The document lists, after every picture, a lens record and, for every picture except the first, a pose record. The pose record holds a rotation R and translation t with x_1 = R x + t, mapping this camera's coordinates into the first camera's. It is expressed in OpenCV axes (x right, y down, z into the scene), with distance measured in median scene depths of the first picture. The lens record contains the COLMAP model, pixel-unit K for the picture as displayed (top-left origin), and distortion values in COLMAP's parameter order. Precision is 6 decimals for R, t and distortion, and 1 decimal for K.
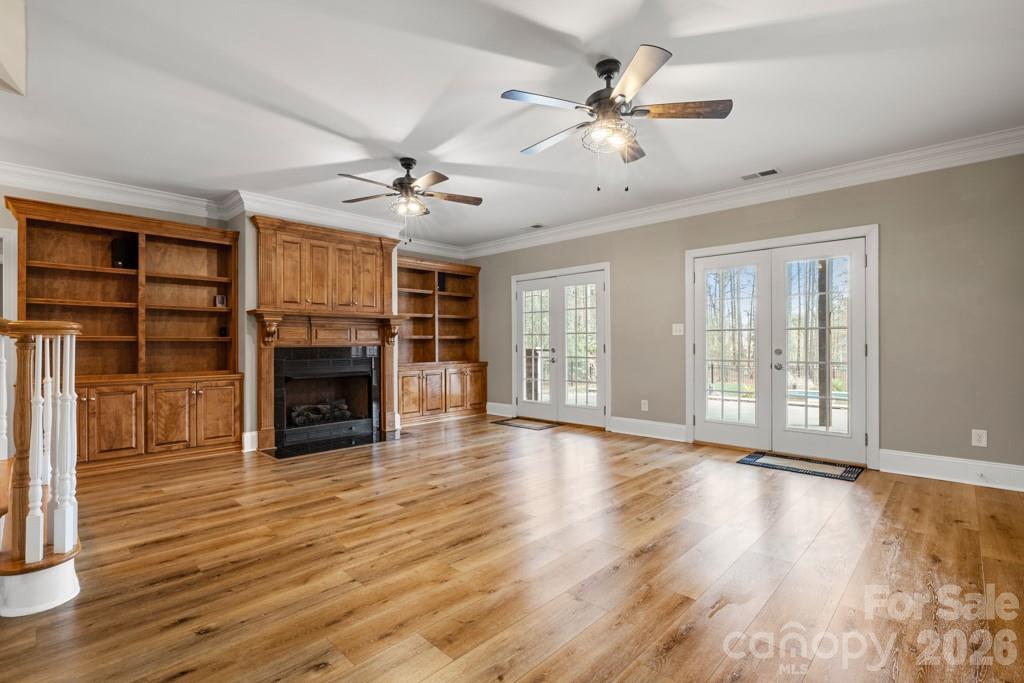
lens RADIAL K [[484.5, 0, 512.5], [0, 484.5, 339.2], [0, 0, 1]] dist [-0.000684, 0.001305]
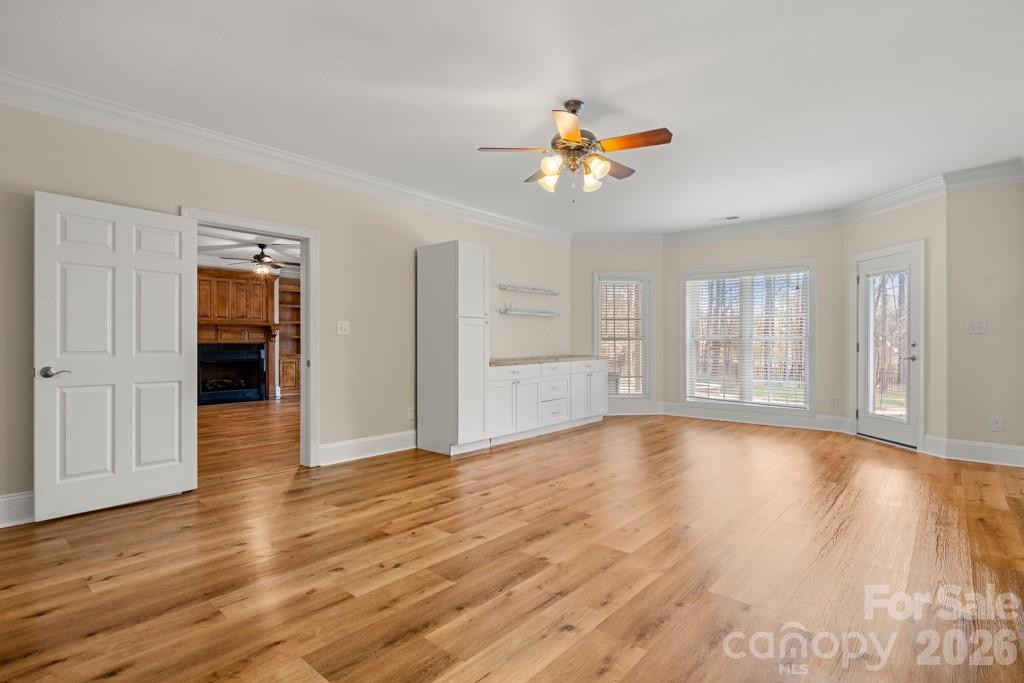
lens RADIAL K [[522.0, 0, 510.0], [0, 522.0, 342.4], [0, 0, 1]] dist [0.000352, 0.001170]
pose [[0.998885, 0.000896, 0.047206, 0.458575], [-0.001420, 0.999938, 0.011059, -0.007890], [-0.047193, -0.011114, 0.998824, -0.761979]]
